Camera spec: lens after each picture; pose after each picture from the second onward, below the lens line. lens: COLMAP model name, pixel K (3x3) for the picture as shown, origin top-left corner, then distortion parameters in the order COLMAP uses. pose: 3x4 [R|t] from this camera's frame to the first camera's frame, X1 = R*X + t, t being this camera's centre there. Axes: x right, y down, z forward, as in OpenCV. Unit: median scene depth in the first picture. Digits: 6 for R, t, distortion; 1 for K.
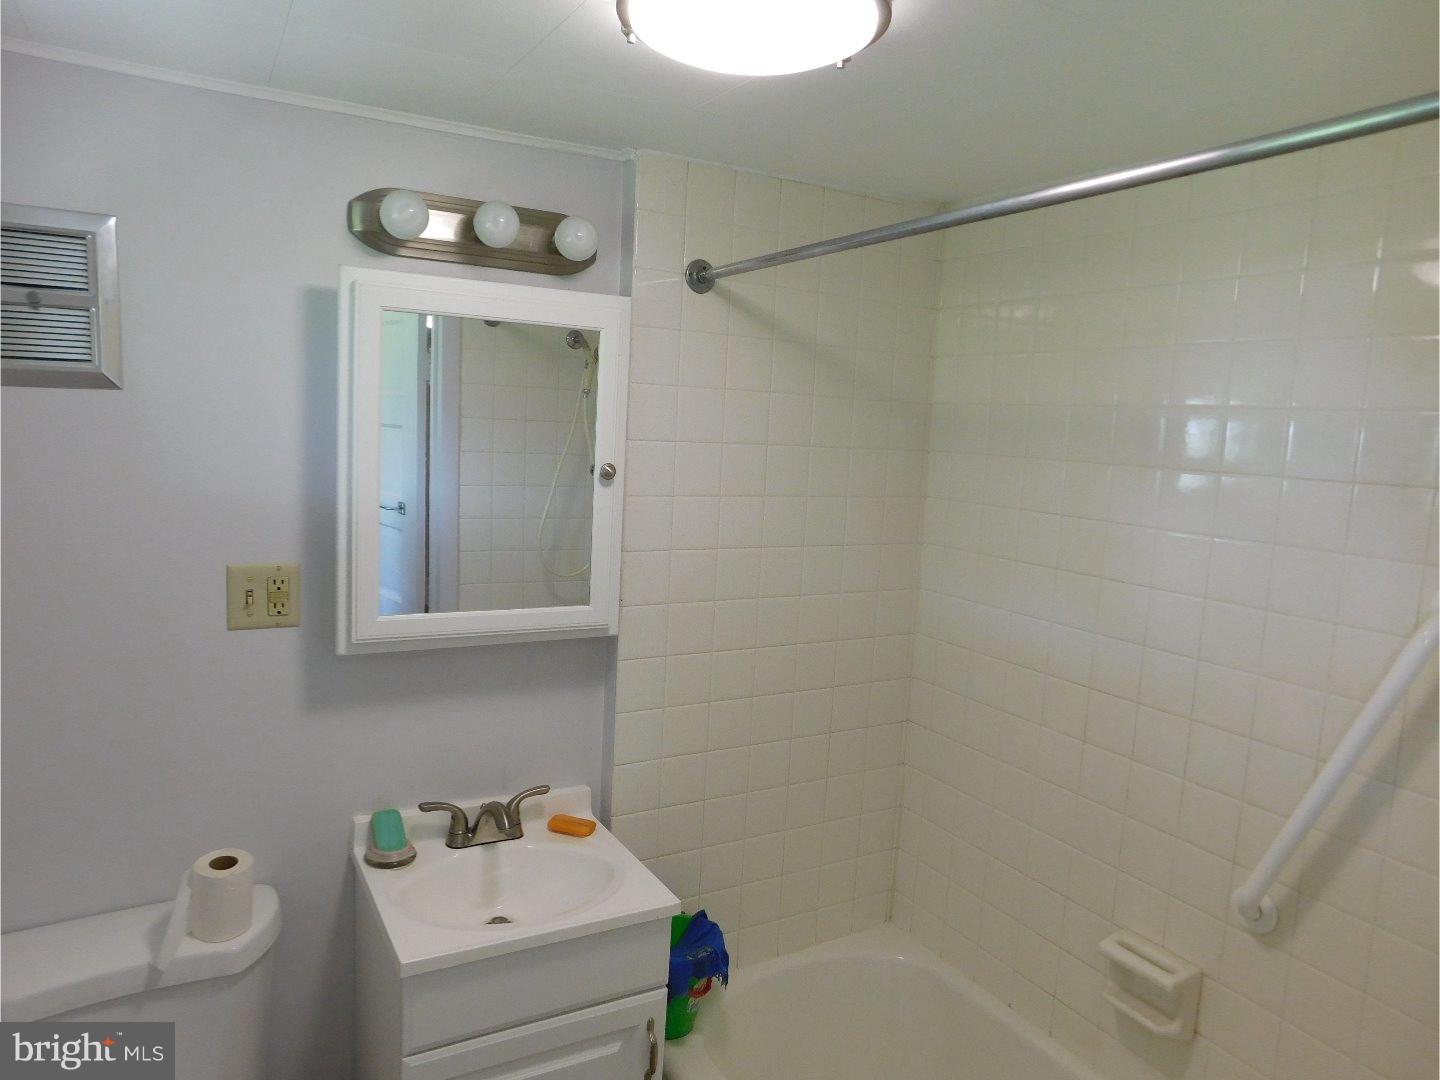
lens RADIAL K [[946.8, 0, 720.0], [0, 946.8, 540.0], [0, 0, 1]] dist [-0.031596, 0.003091]
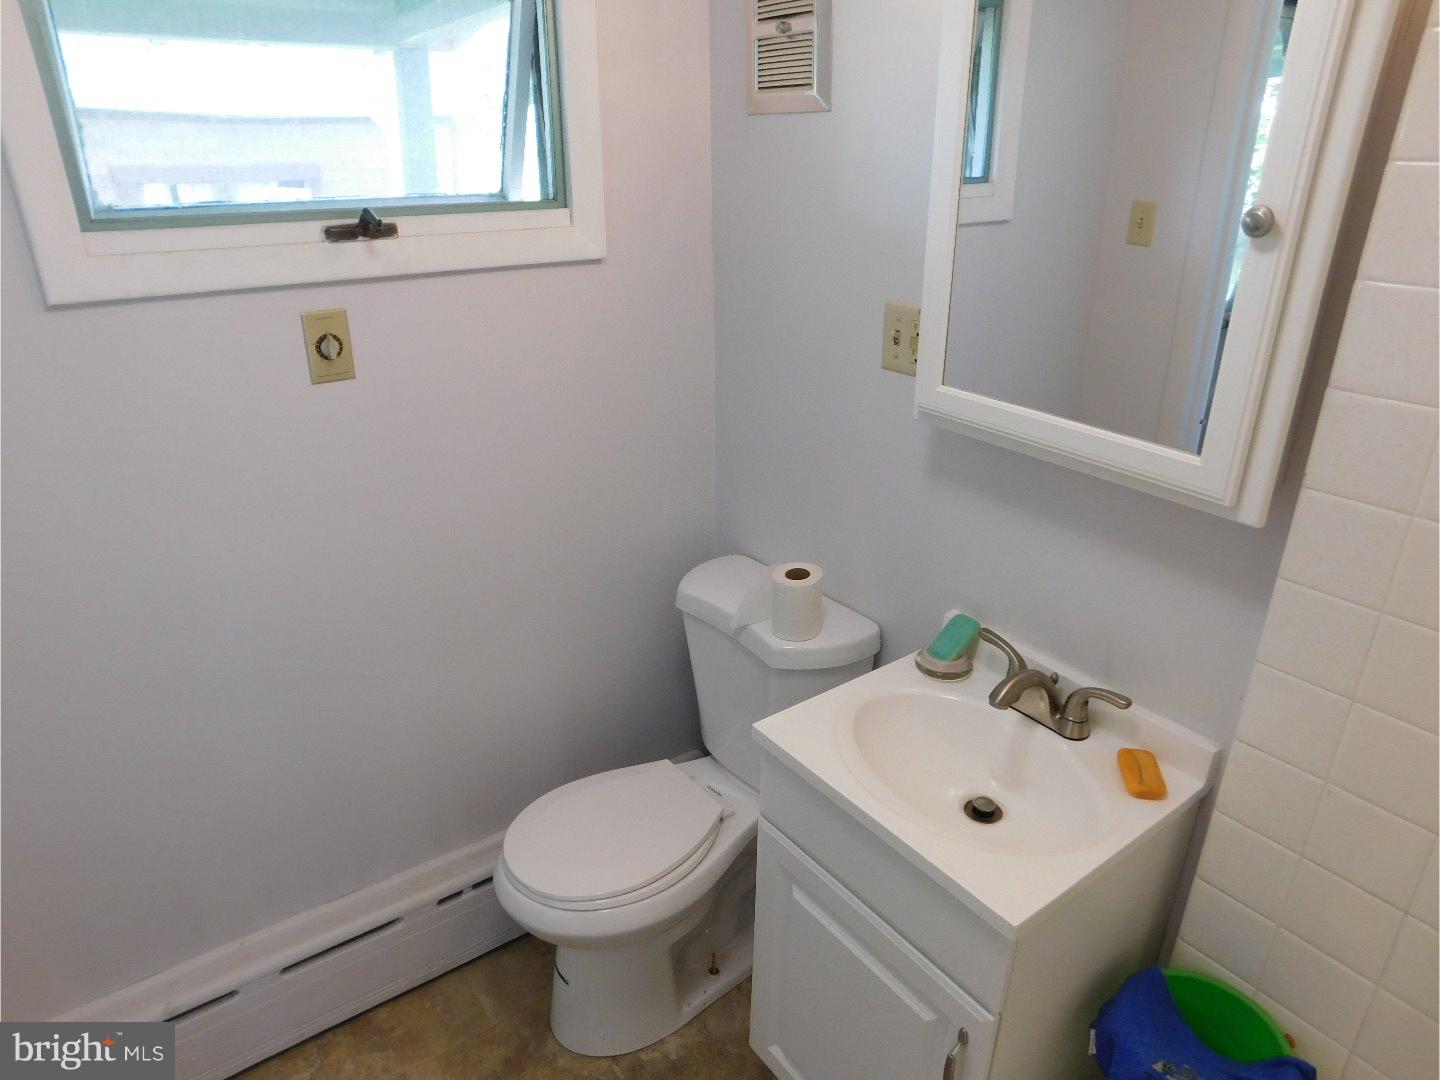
lens RADIAL K [[946.8, 0, 720.0], [0, 946.8, 540.0], [0, 0, 1]] dist [-0.031596, 0.003091]
pose [[0.106260, 0.349240, -0.930989, 0.403663], [-0.121146, 0.933862, 0.336490, -0.044408], [0.986931, 0.077030, 0.141541, 0.641233]]
